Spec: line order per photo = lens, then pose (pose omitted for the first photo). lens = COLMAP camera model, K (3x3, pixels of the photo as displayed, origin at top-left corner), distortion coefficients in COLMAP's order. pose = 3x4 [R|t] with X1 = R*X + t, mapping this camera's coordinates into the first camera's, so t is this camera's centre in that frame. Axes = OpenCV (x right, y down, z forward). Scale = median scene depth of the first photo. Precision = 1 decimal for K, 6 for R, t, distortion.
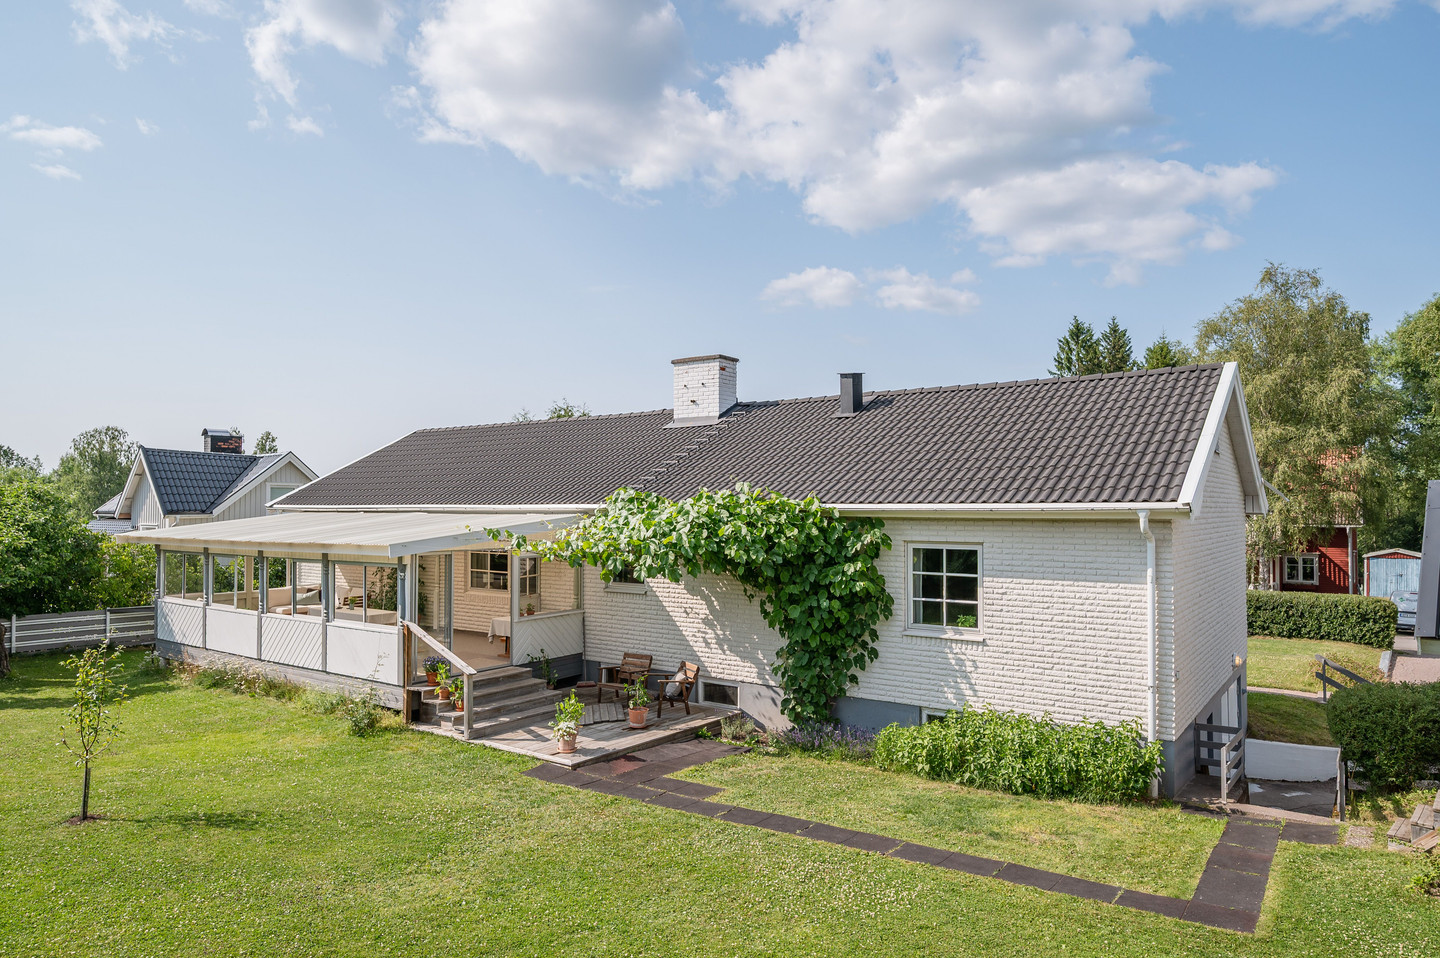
lens RADIAL K [[888.8, 0, 720.0], [0, 888.8, 479.0], [0, 0, 1]] dist [-0.005968, -0.001274]
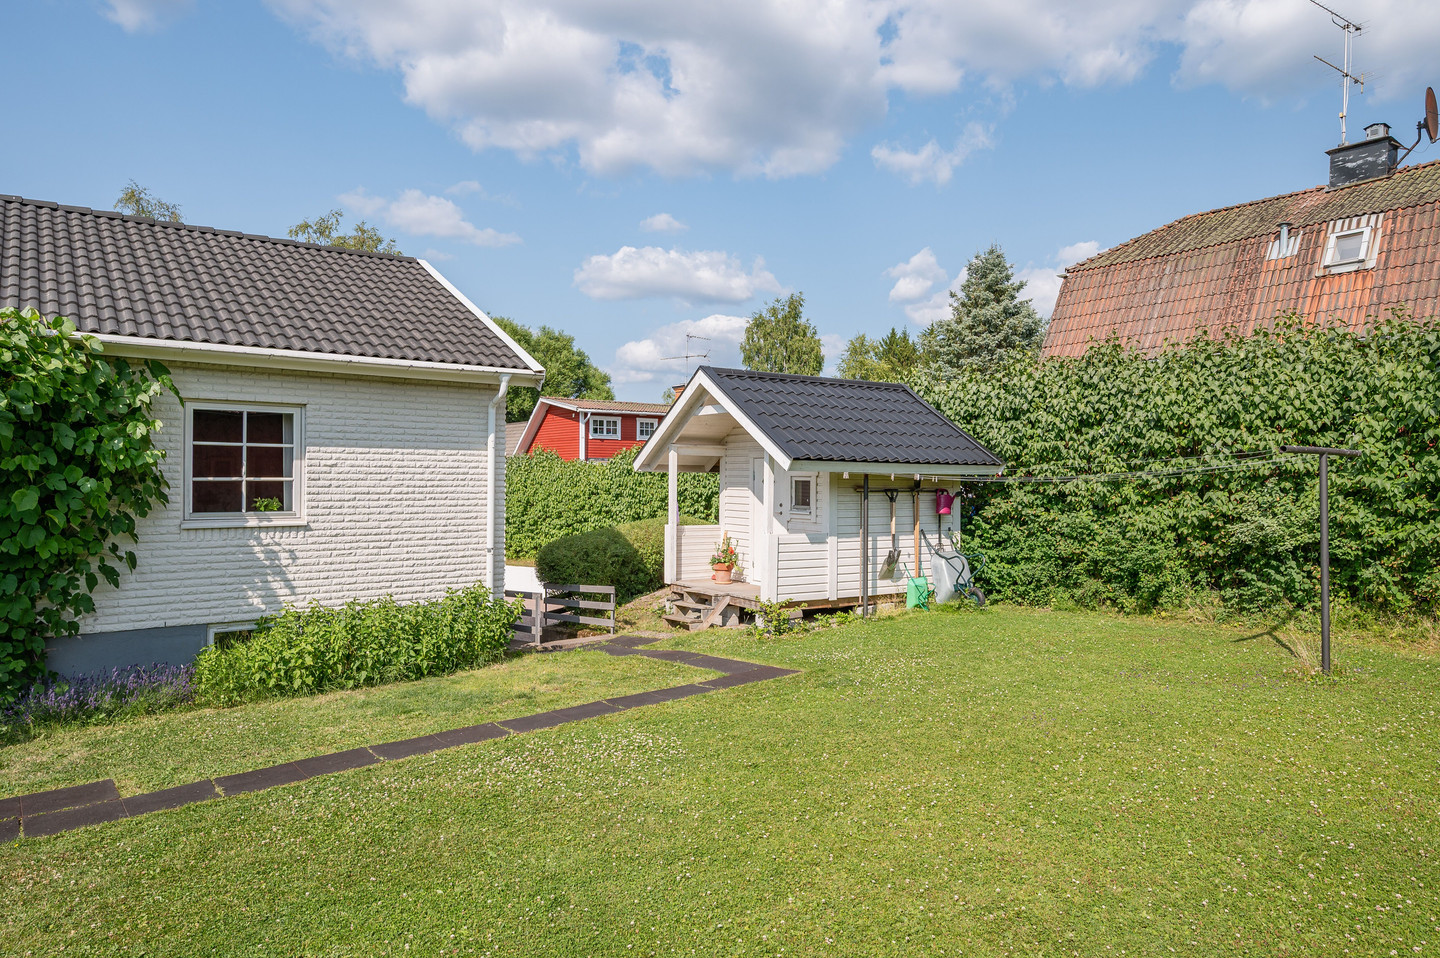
lens RADIAL K [[888.8, 0, 720.0], [0, 888.8, 479.0], [0, 0, 1]] dist [-0.005968, -0.001274]
pose [[0.269297, 0.002772, 0.963053, -0.363580], [-0.038132, 0.999242, 0.007786, 0.113690], [-0.962302, -0.038820, 0.269198, 0.397000]]
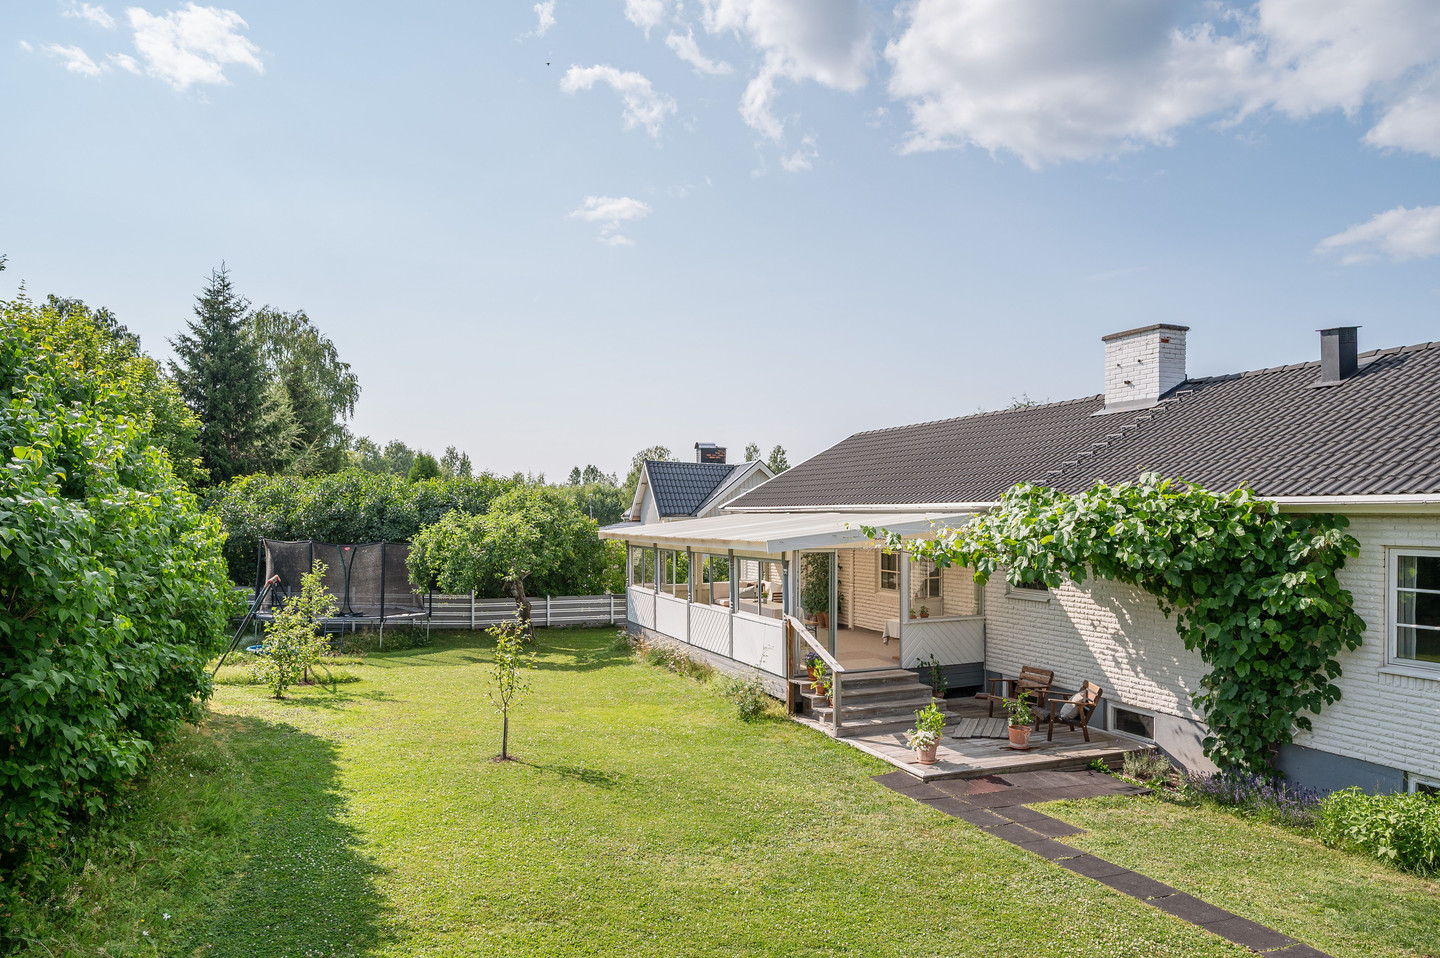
lens RADIAL K [[893.8, 0, 721.9], [0, 893.8, 520.6], [0, 0, 1]] dist [-0.005993, -0.000213]
pose [[0.854477, 0.003153, -0.519479, 0.123534], [0.016884, 0.999285, 0.033837, 0.014601], [0.519214, -0.037683, 0.853813, 0.084854]]
